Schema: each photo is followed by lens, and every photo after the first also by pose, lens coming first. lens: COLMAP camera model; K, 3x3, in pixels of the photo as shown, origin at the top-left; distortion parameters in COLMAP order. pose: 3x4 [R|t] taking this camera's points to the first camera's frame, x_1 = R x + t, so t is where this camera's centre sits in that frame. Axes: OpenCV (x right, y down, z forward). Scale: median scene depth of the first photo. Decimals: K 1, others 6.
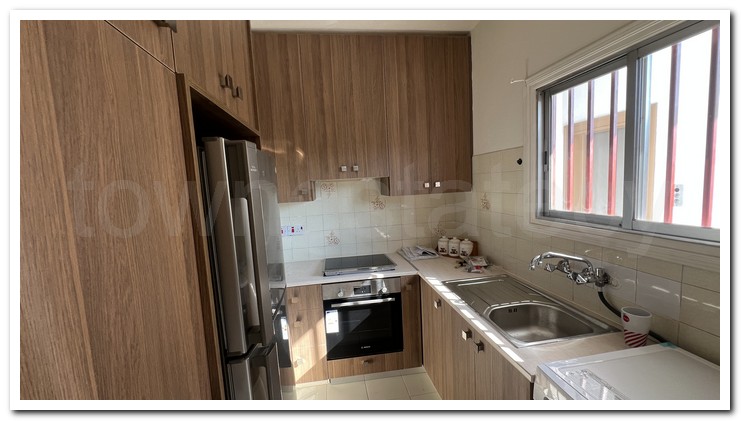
lens RADIAL K [[280.7, 0, 368.5], [0, 280.7, 209.1], [0, 0, 1]] dist [-0.004432, 0.001406]
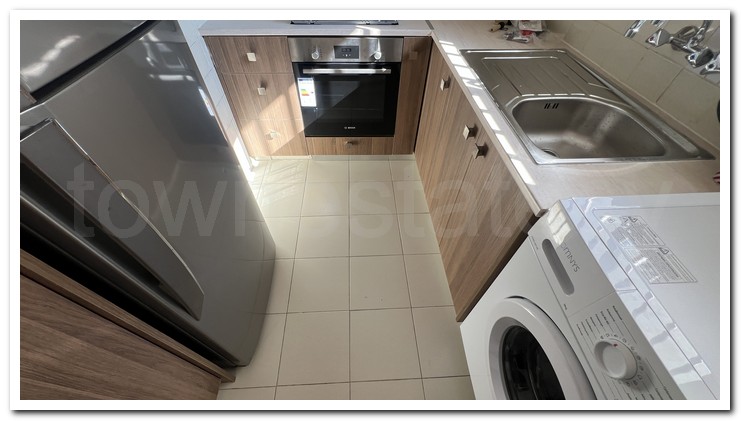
lens RADIAL K [[280.7, 0, 372.1], [0, 280.7, 208.0], [0, 0, 1]] dist [-0.004432, 0.001406]
pose [[0.993116, 0.116829, -0.008457, 0.093160], [-0.079046, 0.721721, 0.687656, 0.083110], [0.086441, -0.682253, 0.725988, 0.231624]]
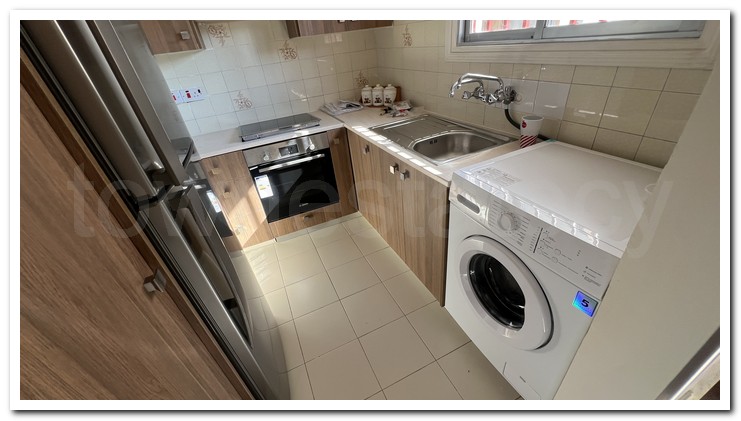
lens RADIAL K [[280.7, 0, 369.1], [0, 280.7, 210.3], [0, 0, 1]] dist [-0.004432, 0.001406]
pose [[0.959714, -0.189017, 0.207897, 0.002890], [0.082278, 0.896524, 0.435287, 0.078919], [-0.268662, -0.400645, 0.875959, 0.012440]]
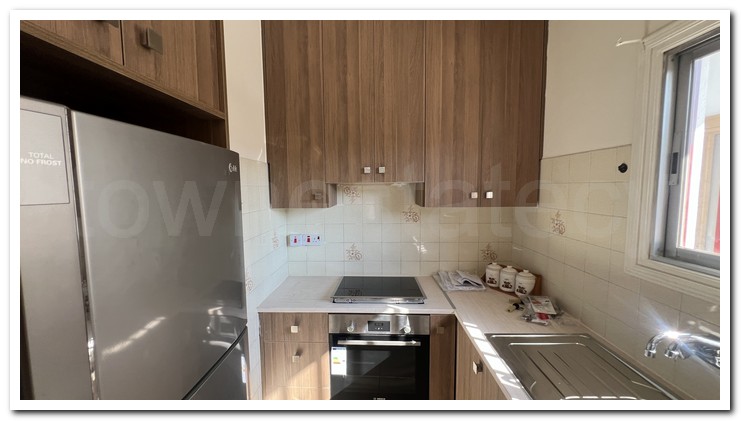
lens RADIAL K [[280.7, 0, 369.0], [0, 280.7, 210.2], [0, 0, 1]] dist [-0.004432, 0.001406]
pose [[0.983547, 0.057670, -0.171199, 0.066282], [-0.058279, 0.998299, 0.001470, -0.033250], [0.170992, 0.008532, 0.985235, 0.224828]]
